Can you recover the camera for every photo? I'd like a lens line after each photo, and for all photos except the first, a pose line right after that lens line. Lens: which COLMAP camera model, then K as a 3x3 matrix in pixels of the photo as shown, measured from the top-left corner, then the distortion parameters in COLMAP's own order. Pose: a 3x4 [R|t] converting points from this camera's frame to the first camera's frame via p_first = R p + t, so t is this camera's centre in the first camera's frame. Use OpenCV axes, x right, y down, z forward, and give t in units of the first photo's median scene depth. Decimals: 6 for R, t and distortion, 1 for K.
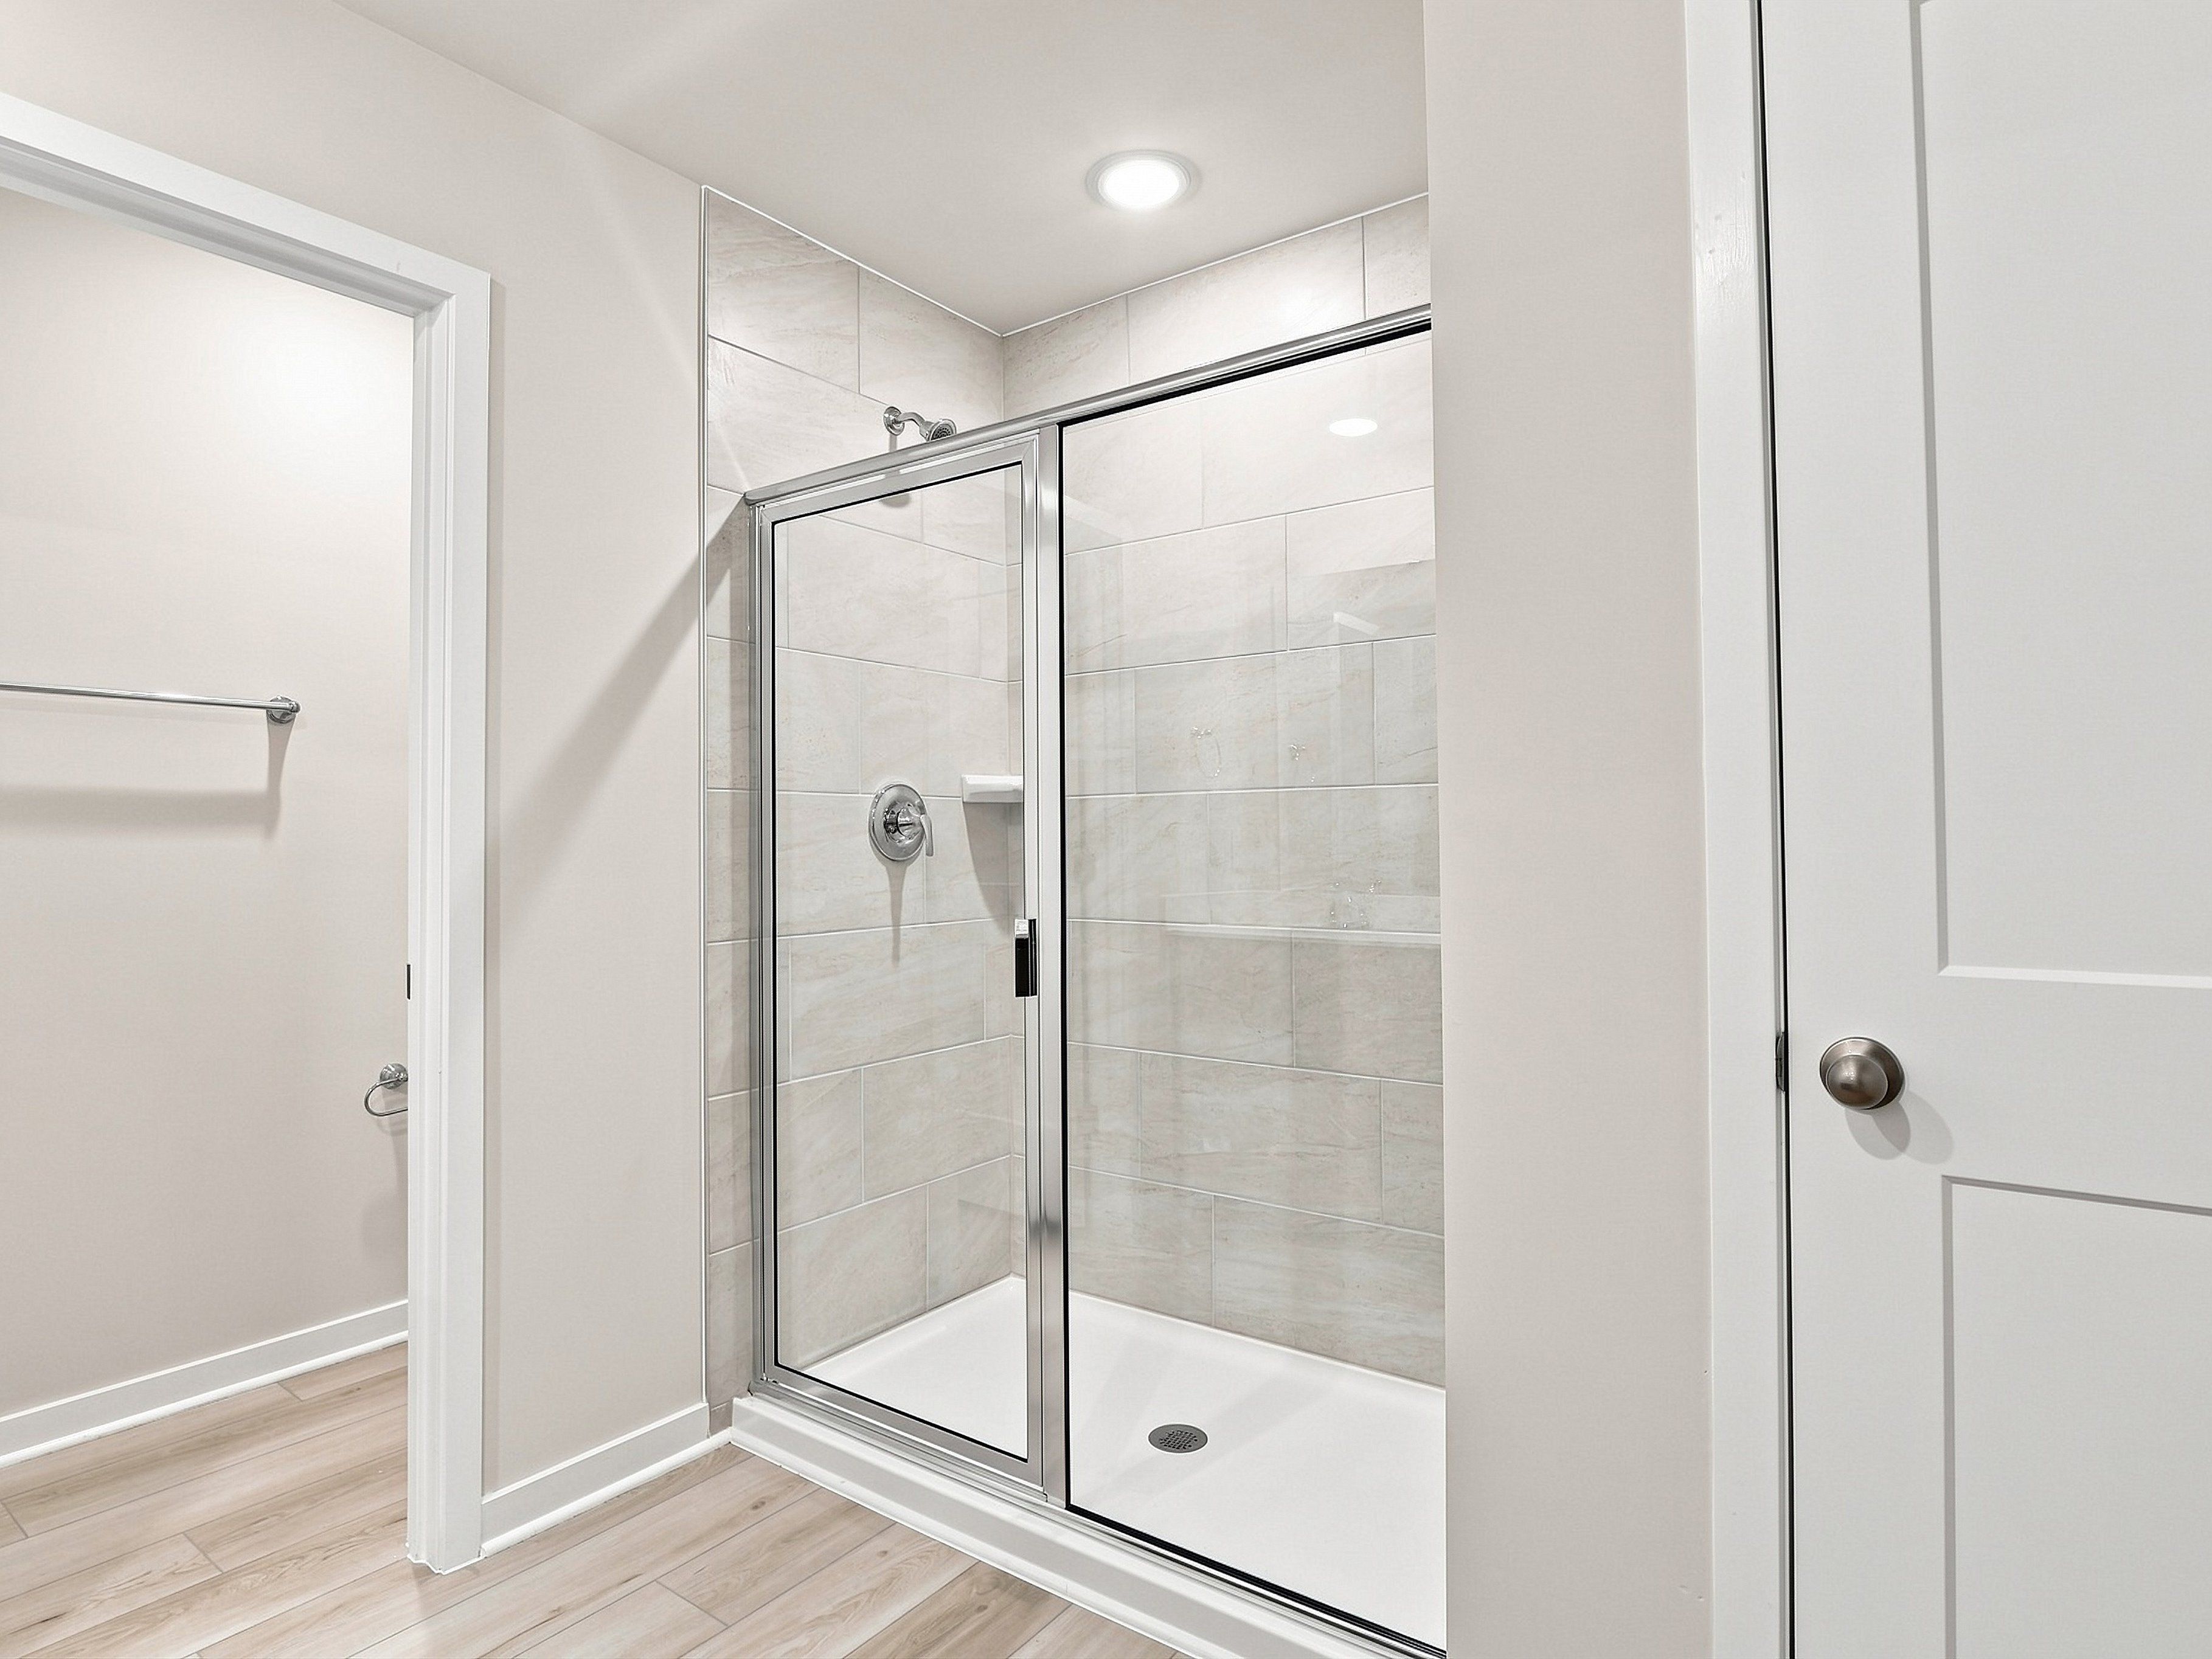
lens RADIAL K [[1192.3, 0, 1101.5], [0, 1192.3, 818.2], [0, 0, 1]] dist [-0.012690, -0.003688]
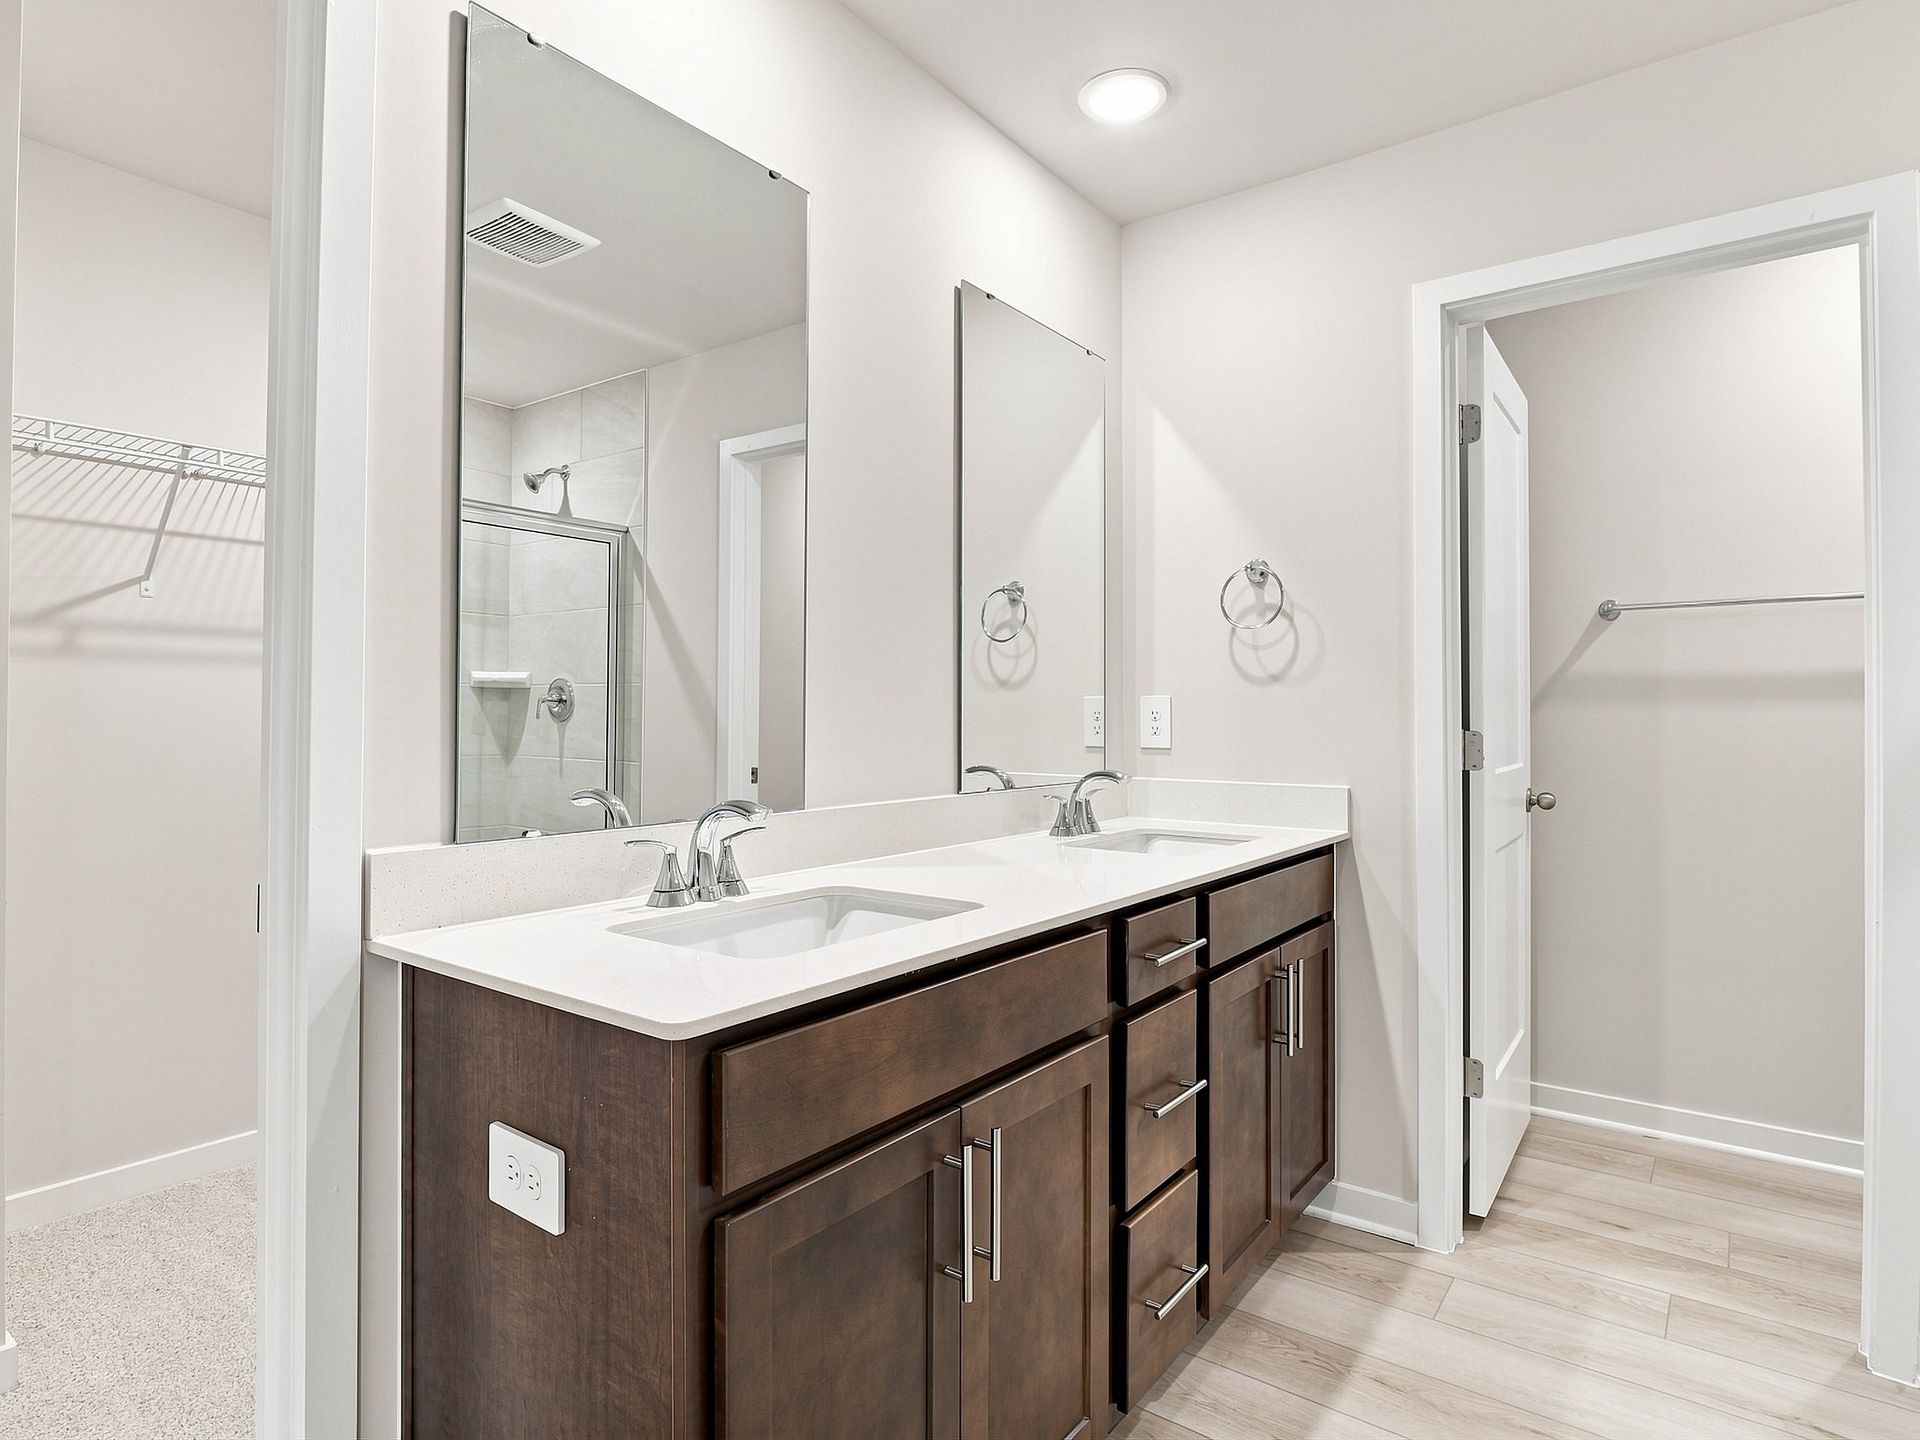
lens RADIAL K [[1034.9, 0, 963.0], [0, 1034.9, 706.1], [0, 0, 1]] dist [-0.012690, -0.003688]
pose [[-0.017685, -0.000336, -0.999844, 0.415620], [0.012669, 0.999920, -0.000560, 0.004747], [0.999763, -0.012677, -0.017680, 0.174439]]
